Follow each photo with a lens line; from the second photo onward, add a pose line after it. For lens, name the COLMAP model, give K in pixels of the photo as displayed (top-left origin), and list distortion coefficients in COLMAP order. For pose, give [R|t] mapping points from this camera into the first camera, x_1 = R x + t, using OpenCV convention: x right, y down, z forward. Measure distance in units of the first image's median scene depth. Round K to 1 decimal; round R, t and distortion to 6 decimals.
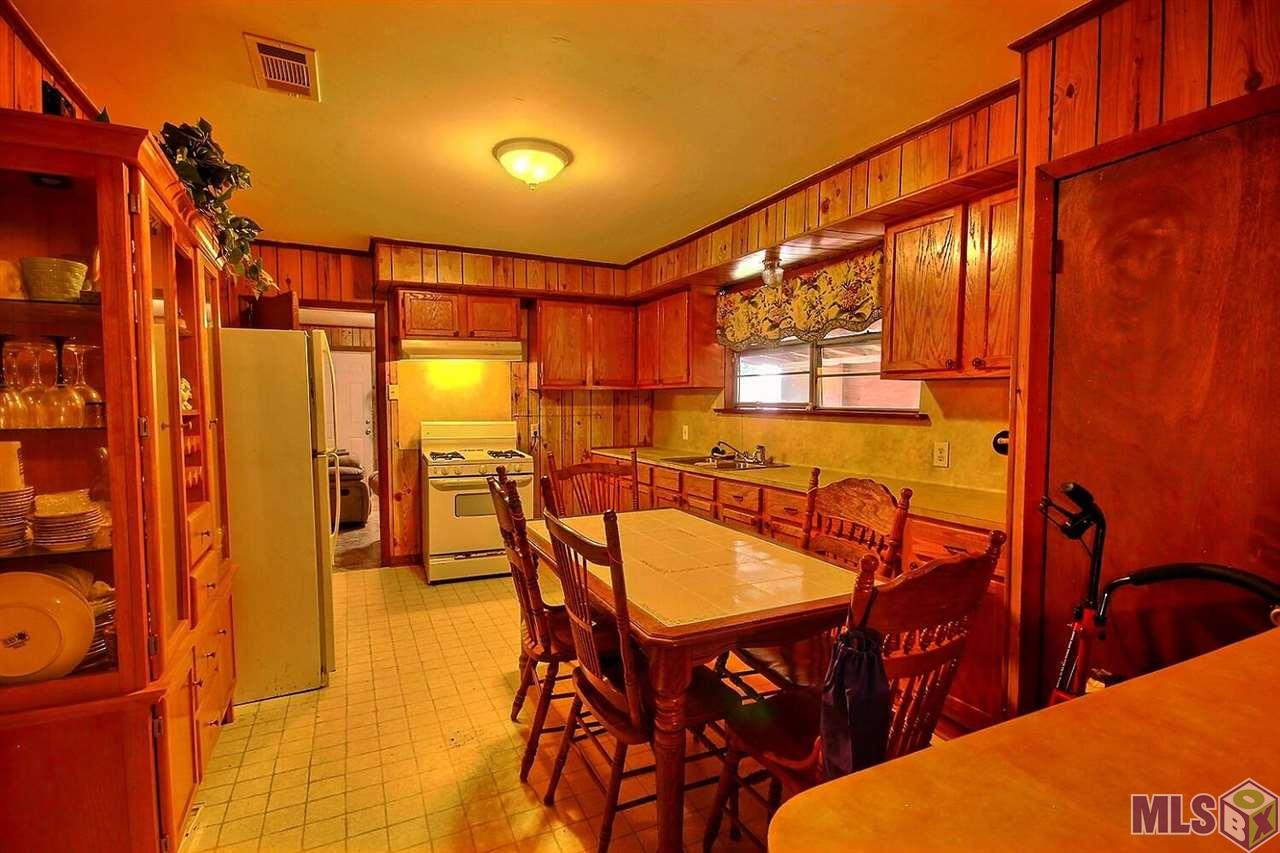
lens RADIAL K [[586.4, 0, 640.0], [0, 586.4, 426.5], [0, 0, 1]] dist [-0.001334, -0.000162]
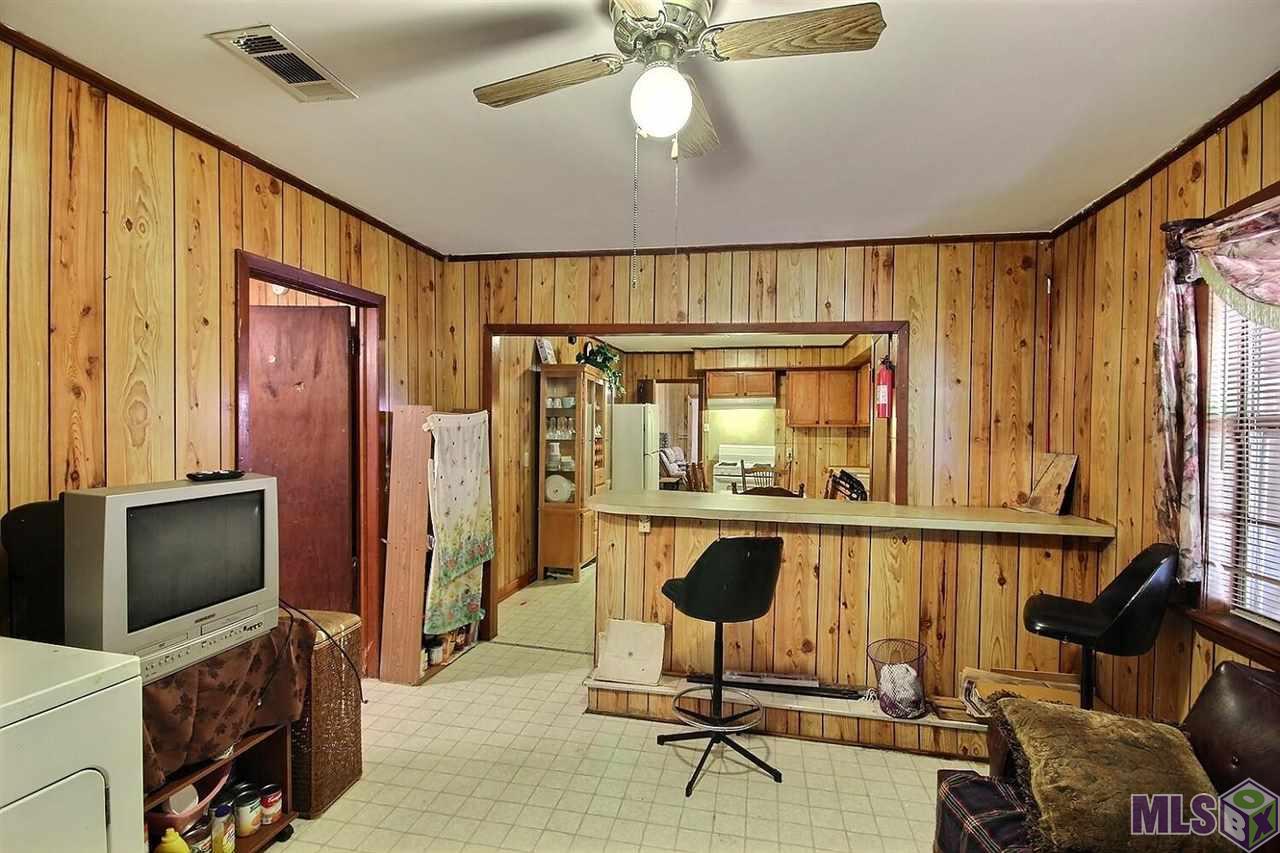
lens RADIAL K [[586.4, 0, 640.0], [0, 586.4, 426.5], [0, 0, 1]] dist [-0.001334, -0.000162]
pose [[0.775138, 0.009542, -0.631719, 0.556619], [-0.040240, 0.998601, -0.034293, 0.008304], [0.630509, 0.052002, 0.774438, -0.516891]]
